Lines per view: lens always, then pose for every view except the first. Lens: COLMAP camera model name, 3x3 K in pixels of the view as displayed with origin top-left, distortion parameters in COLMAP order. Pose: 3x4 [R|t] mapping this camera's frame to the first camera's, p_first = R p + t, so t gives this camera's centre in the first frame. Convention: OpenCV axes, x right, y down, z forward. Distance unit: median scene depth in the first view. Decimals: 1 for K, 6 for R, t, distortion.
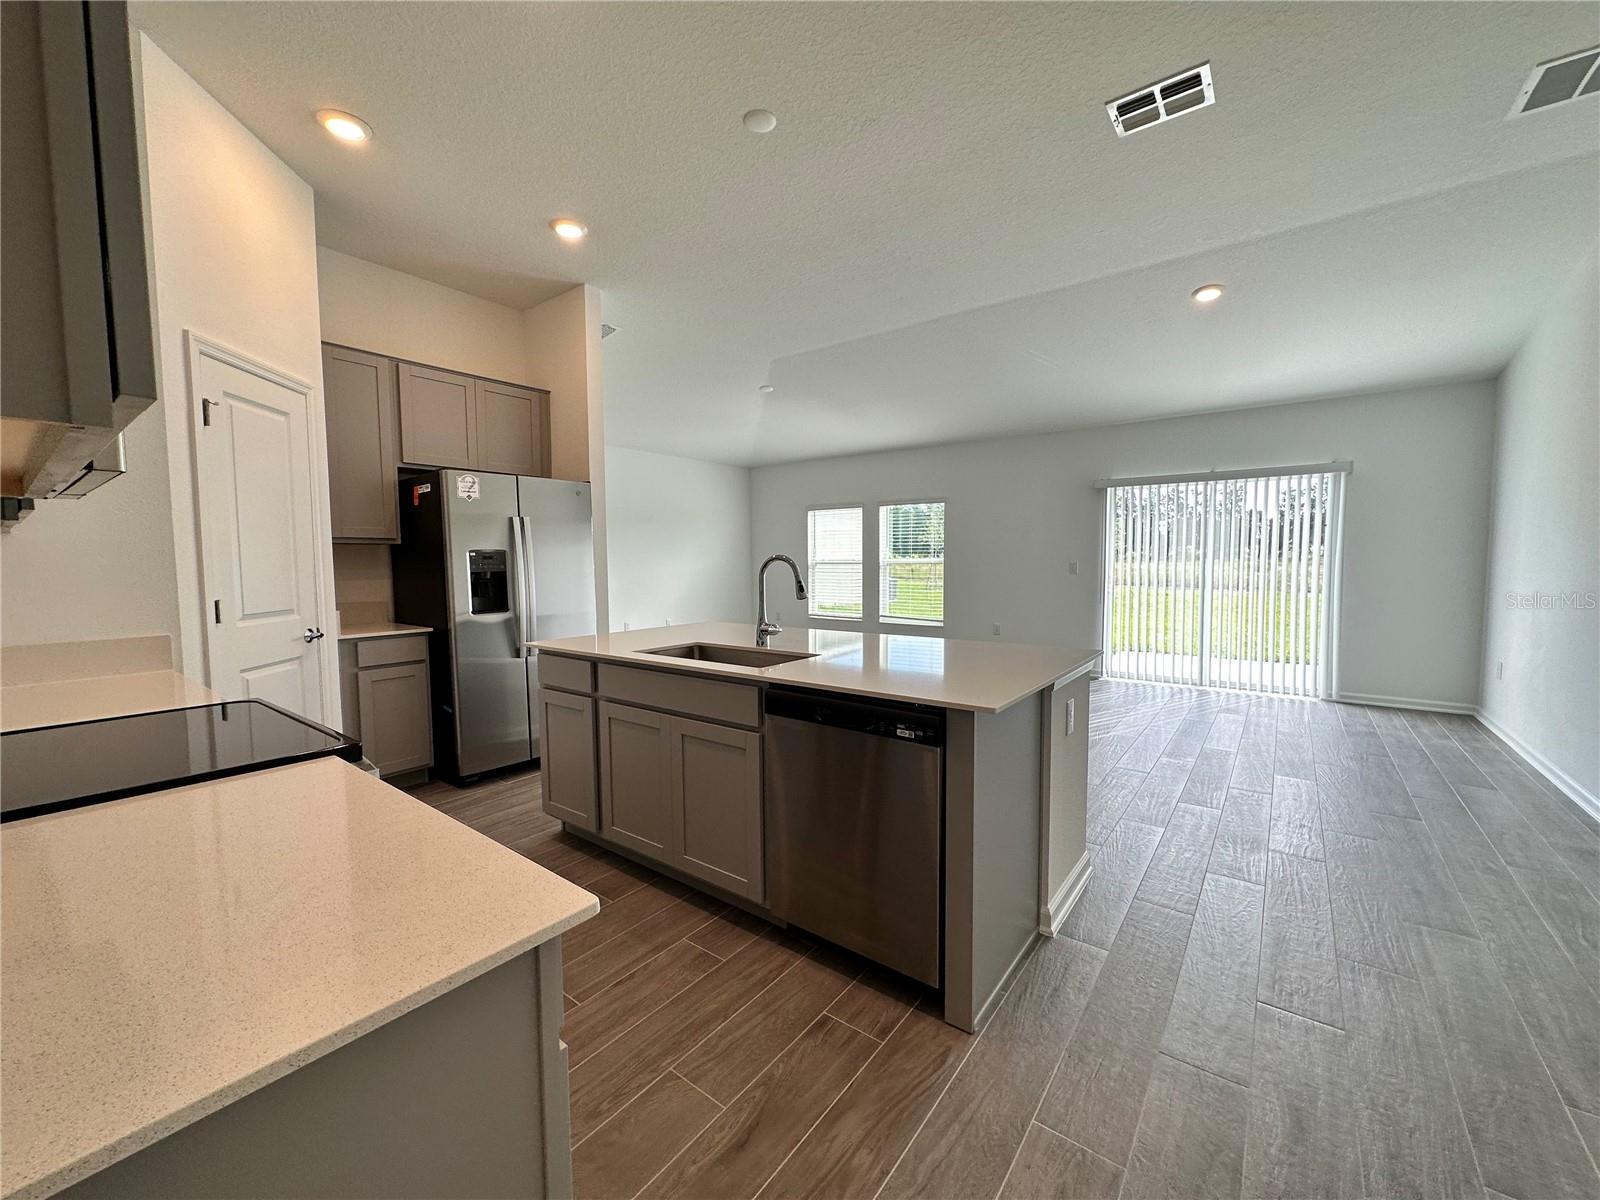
lens RADIAL K [[633.9, 0, 800.0], [0, 633.9, 600.0], [0, 0, 1]] dist [-0.002496, 0.000642]
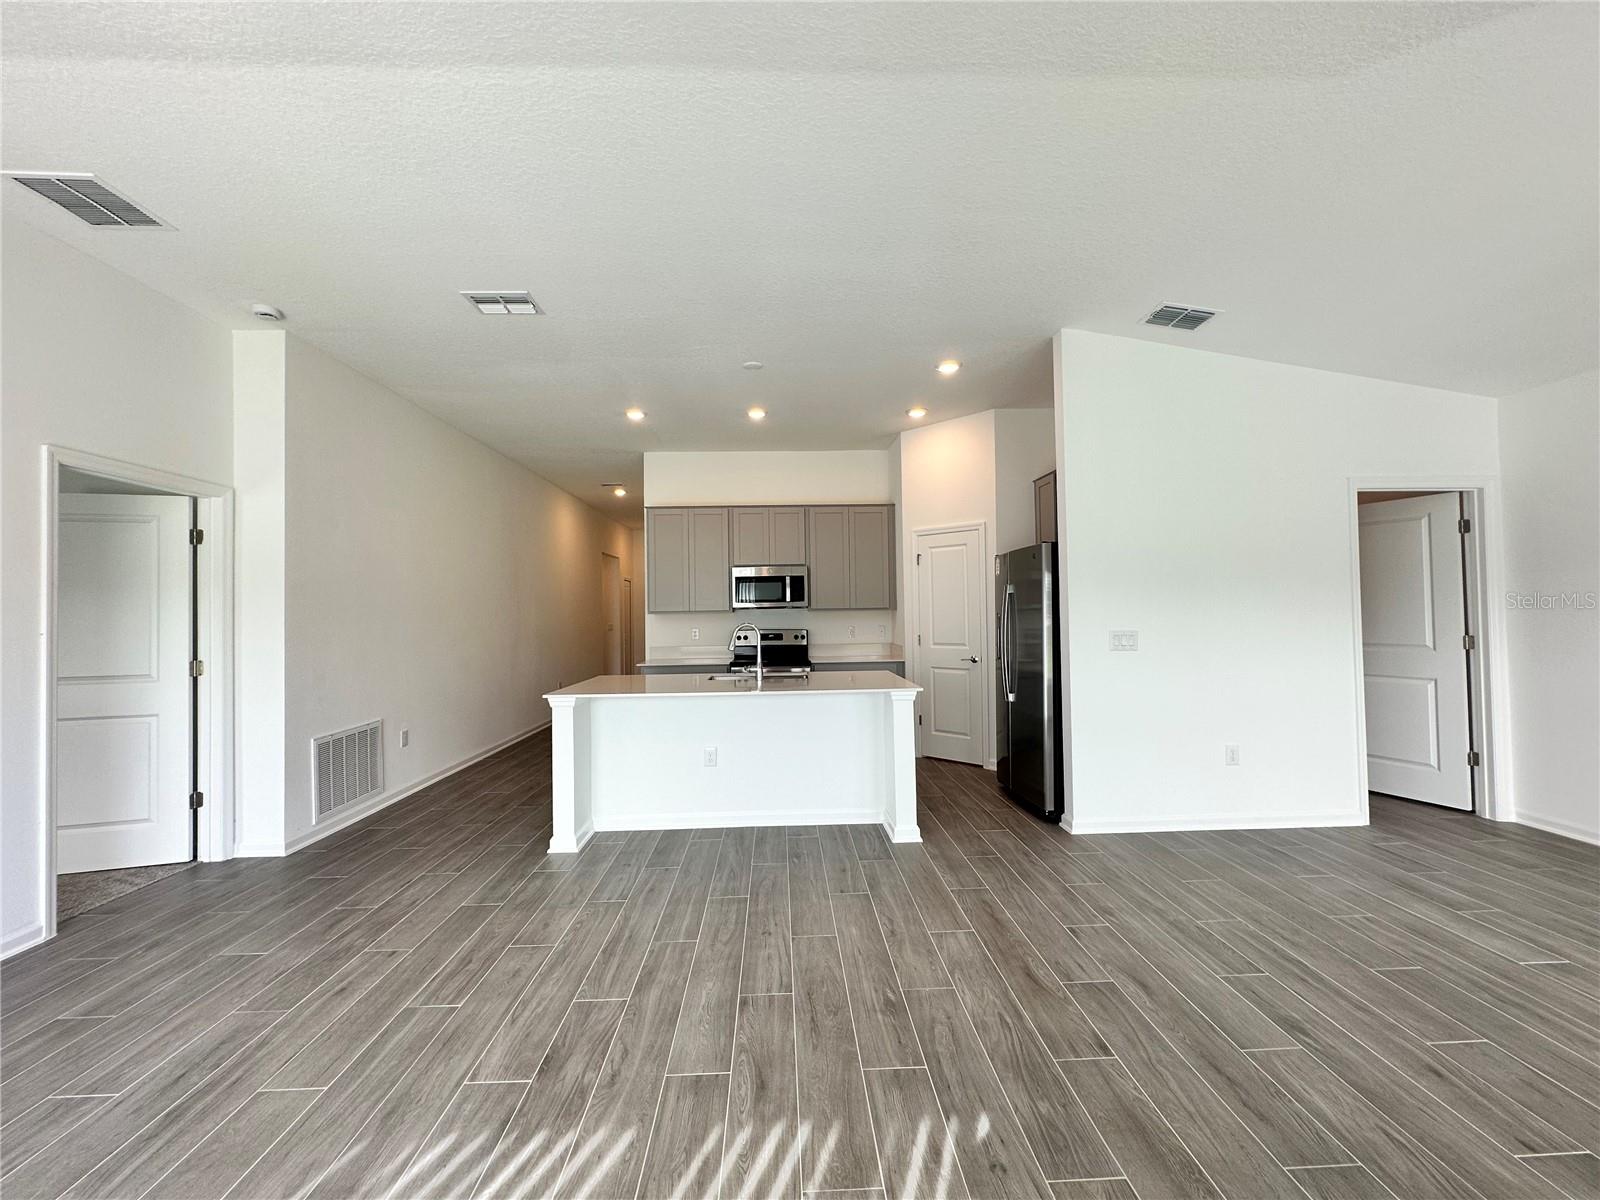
lens RADIAL K [[633.9, 0, 800.0], [0, 633.9, 600.0], [0, 0, 1]] dist [-0.002496, 0.000642]
pose [[-0.771579, 0.008163, -0.636082, 0.711509], [-0.018439, 0.999211, 0.035190, -0.152988], [0.635867, 0.038881, -0.770819, 1.858220]]
